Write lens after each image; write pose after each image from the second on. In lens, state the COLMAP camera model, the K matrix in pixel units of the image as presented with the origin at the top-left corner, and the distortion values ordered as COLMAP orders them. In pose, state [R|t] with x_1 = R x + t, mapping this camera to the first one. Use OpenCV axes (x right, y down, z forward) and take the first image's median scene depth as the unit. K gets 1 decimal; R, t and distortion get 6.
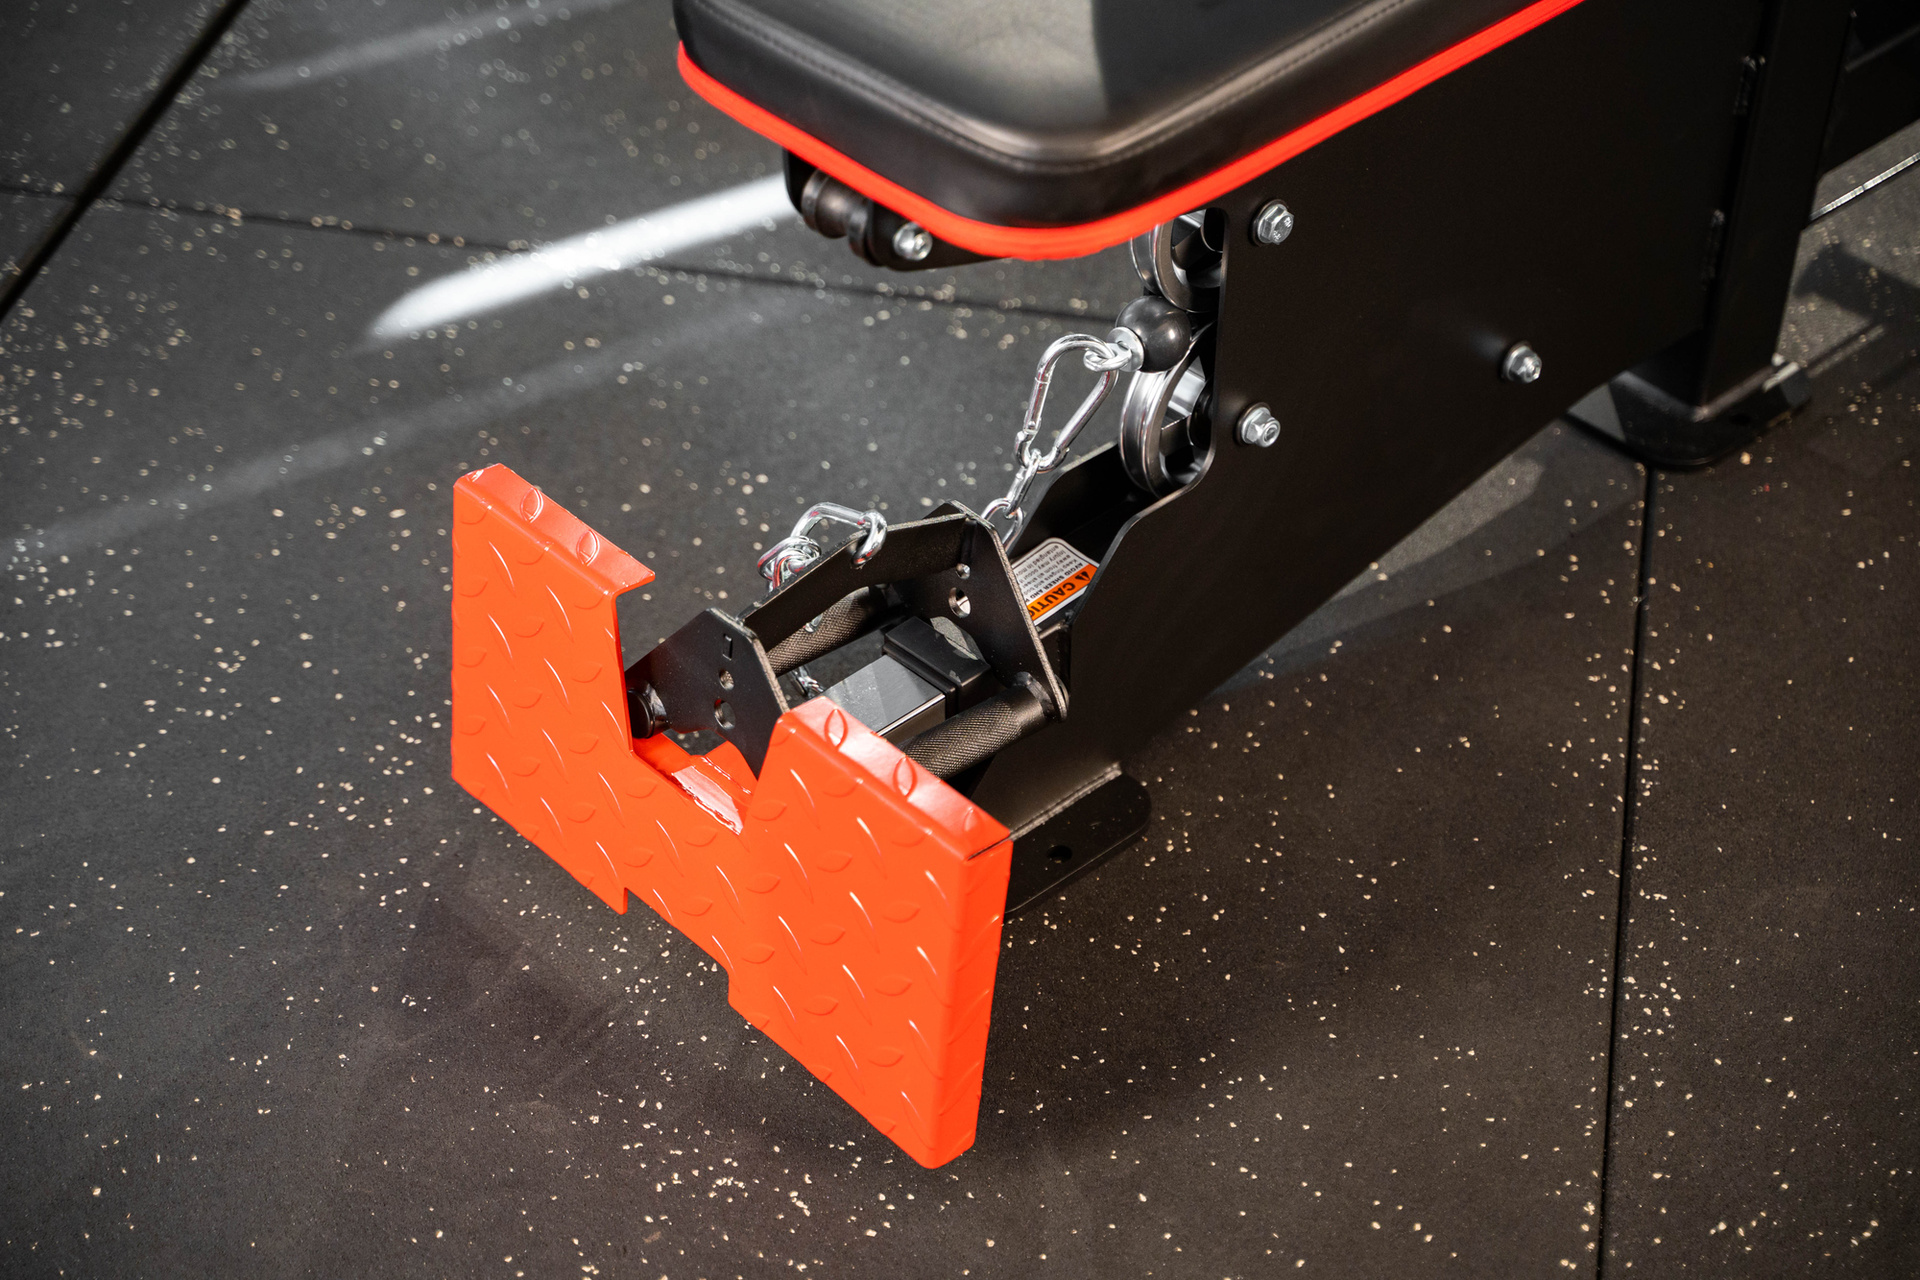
lens RADIAL K [[3246.6, 0, 958.4], [0, 3246.6, 637.2], [0, 0, 1]] dist [0.248145, 0.000000]
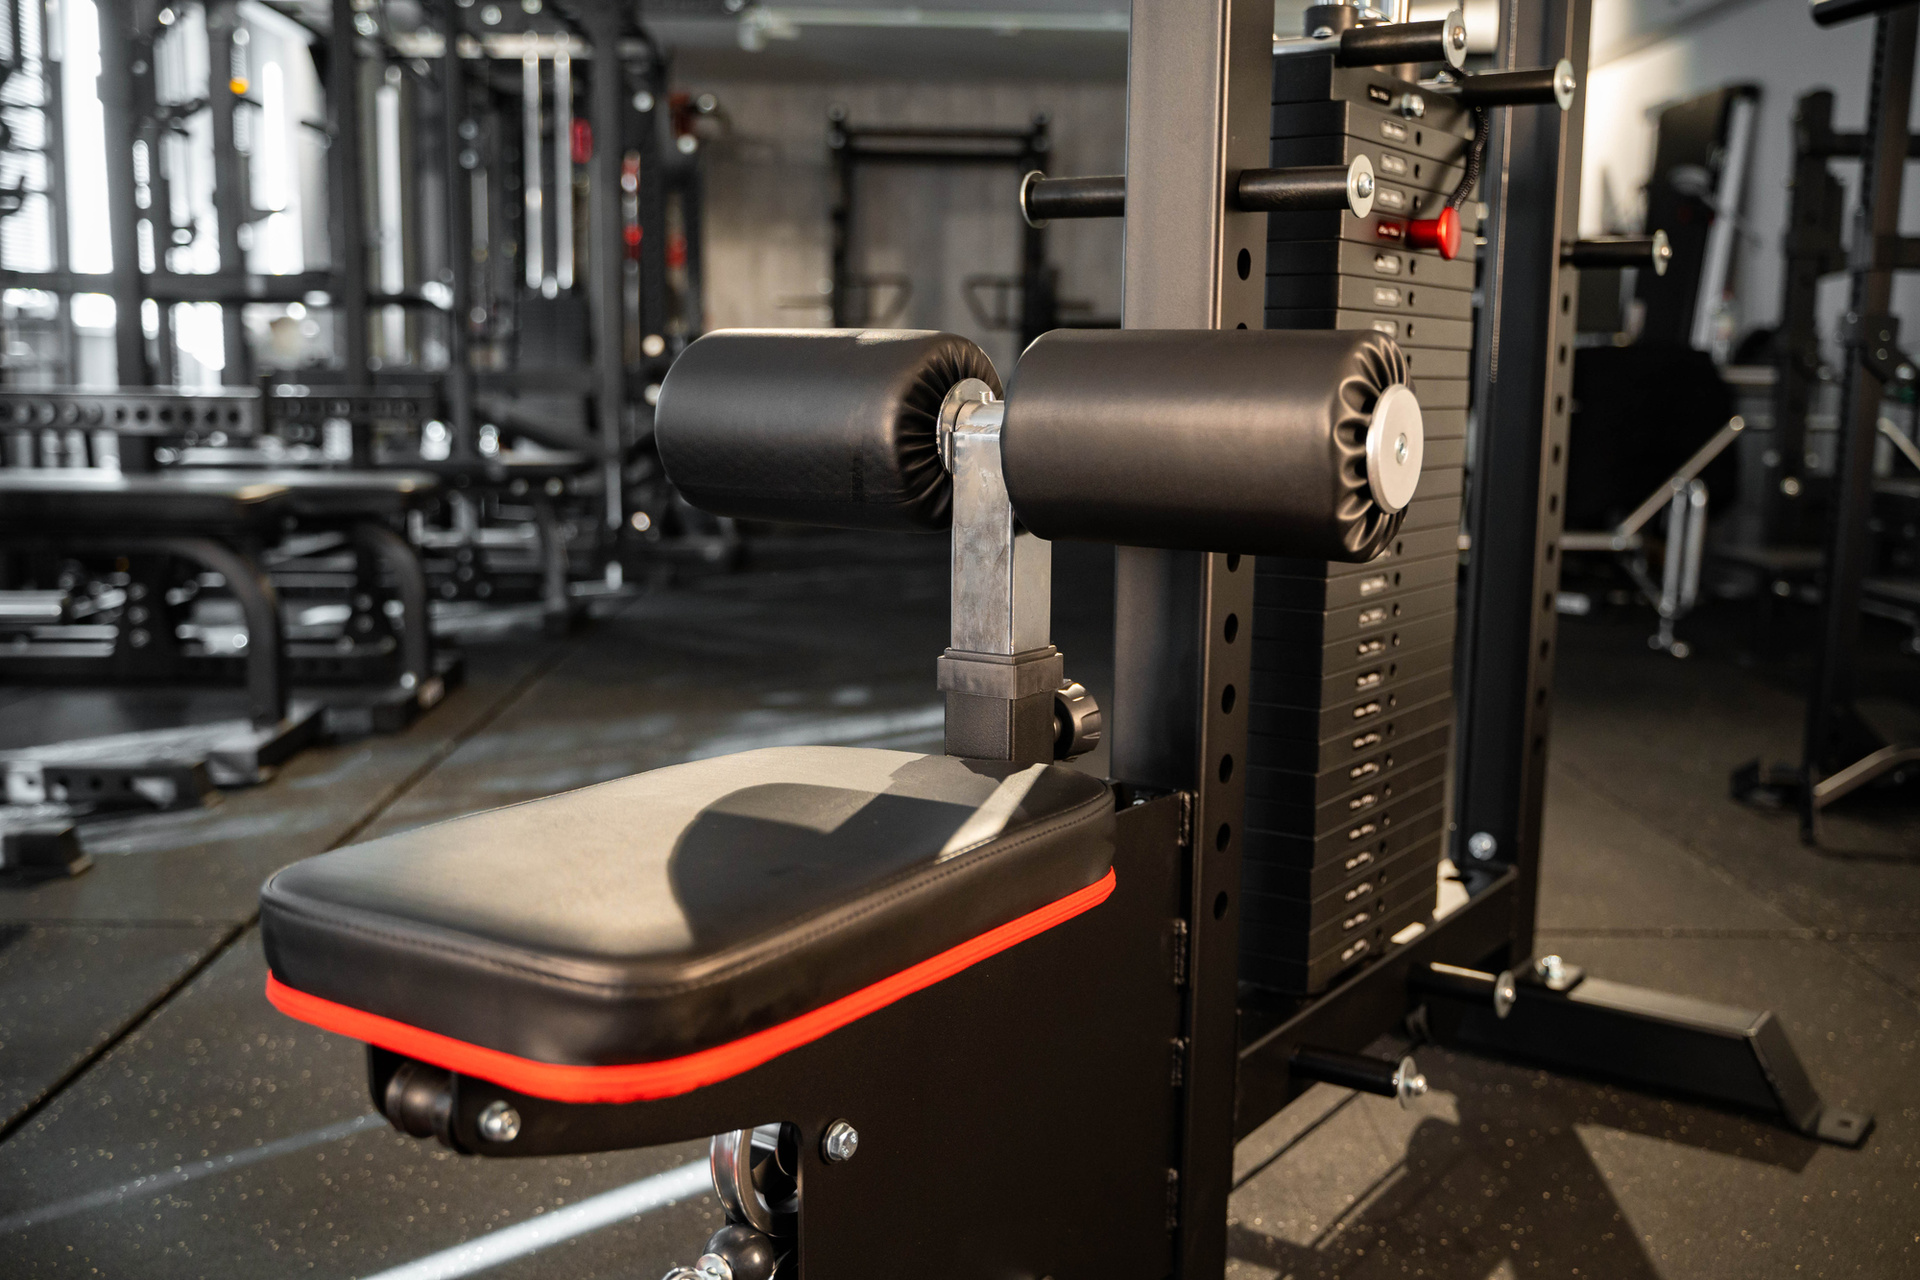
lens RADIAL K [[1899.8, 0, 979.6], [0, 1899.8, 649.6], [0, 0, 1]] dist [-0.038815, 0.000000]
pose [[0.973255, -0.027621, 0.228062, 0.000680], [0.138143, 0.863571, -0.484935, 0.046514], [-0.183553, 0.503471, 0.844290, 0.365128]]
